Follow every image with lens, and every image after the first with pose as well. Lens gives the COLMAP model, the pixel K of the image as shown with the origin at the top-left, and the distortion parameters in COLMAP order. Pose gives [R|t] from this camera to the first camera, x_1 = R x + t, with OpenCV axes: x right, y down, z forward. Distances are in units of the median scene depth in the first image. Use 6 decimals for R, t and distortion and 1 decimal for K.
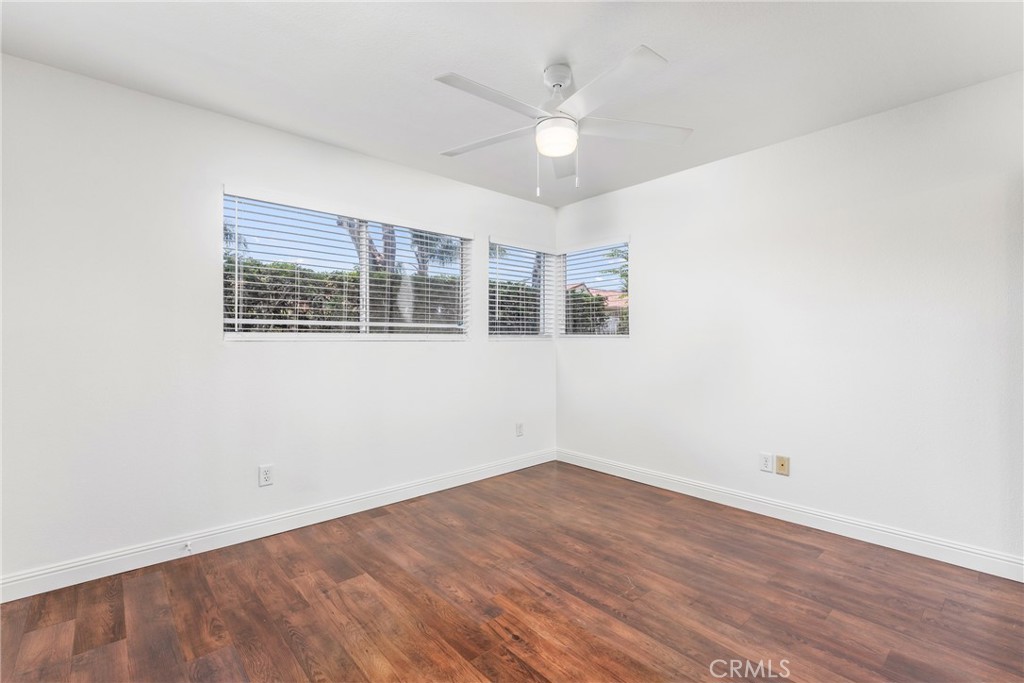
lens RADIAL K [[457.1, 0, 511.8], [0, 457.1, 339.1], [0, 0, 1]] dist [-0.001262, 0.000355]
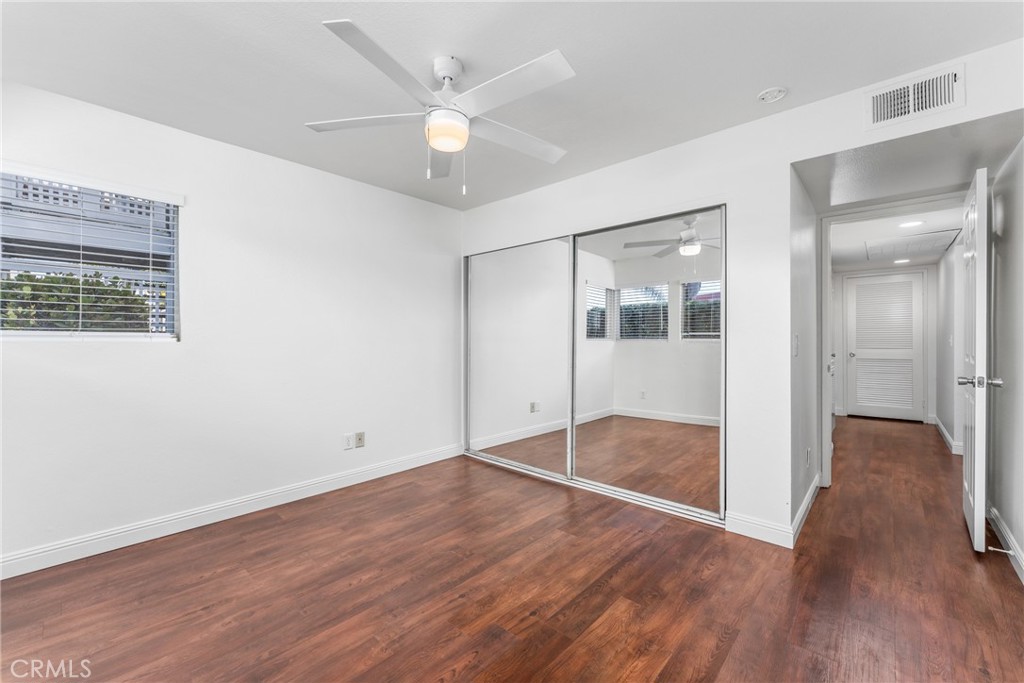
lens RADIAL K [[413.2, 0, 510.6], [0, 413.2, 342.3], [0, 0, 1]] dist [0.003984, 0.000058]
pose [[-0.093978, -0.007020, 0.995550, -0.727180], [-0.000558, 0.999975, 0.006999, -0.001899], [-0.995574, 0.000103, -0.093979, 0.862821]]
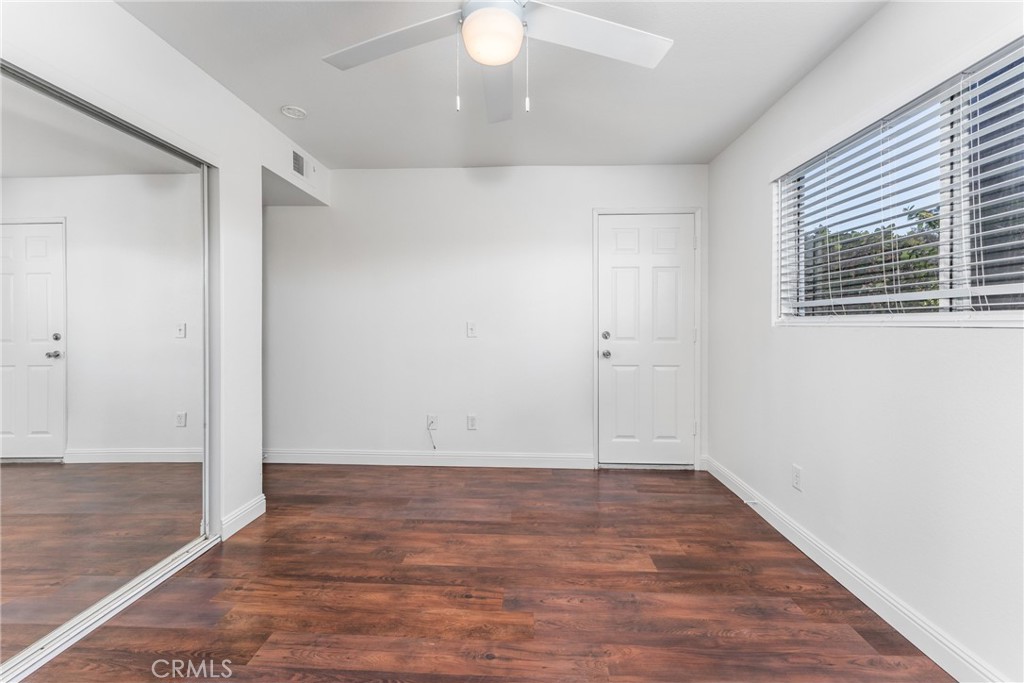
lens RADIAL K [[413.2, 0, 513.1], [0, 413.2, 324.0], [0, 0, 1]] dist [0.003984, 0.000058]
pose [[-0.701359, -0.002562, -0.712804, 0.483937], [0.001978, 0.999983, -0.005540, 0.004233], [0.712806, -0.005296, -0.701342, 1.335925]]
